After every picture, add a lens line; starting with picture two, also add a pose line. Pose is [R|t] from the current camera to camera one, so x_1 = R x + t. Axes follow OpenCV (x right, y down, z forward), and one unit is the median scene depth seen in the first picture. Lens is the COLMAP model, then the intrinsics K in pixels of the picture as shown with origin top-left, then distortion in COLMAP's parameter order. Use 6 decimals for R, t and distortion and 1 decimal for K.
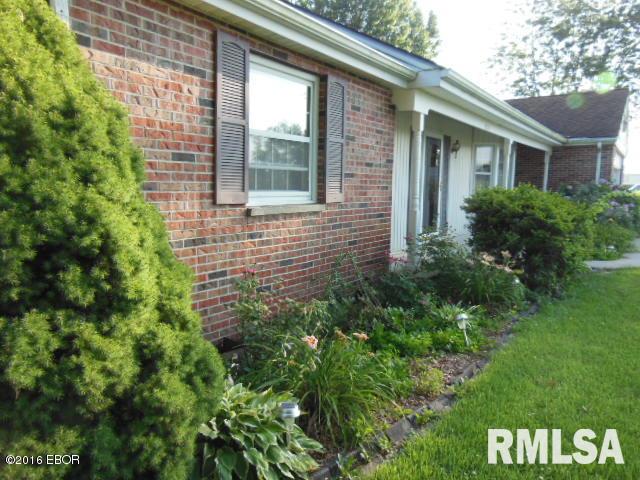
lens RADIAL K [[468.5, 0, 319.6], [0, 468.5, 240.5], [0, 0, 1]] dist [-0.006114, 0.011185]
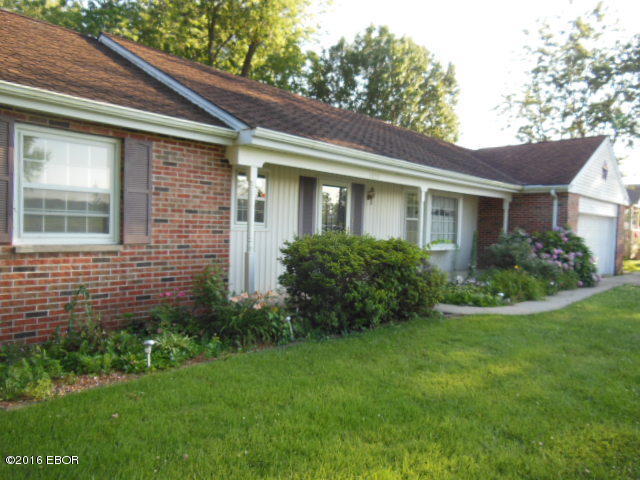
lens RADIAL K [[468.5, 0, 320.5], [0, 468.5, 240.6], [0, 0, 1]] dist [-0.006114, 0.011185]
pose [[0.990712, 0.016752, -0.134943, 0.561278], [-0.029075, 0.995529, -0.089870, 0.002153], [0.132834, 0.092959, 0.986769, -0.077045]]
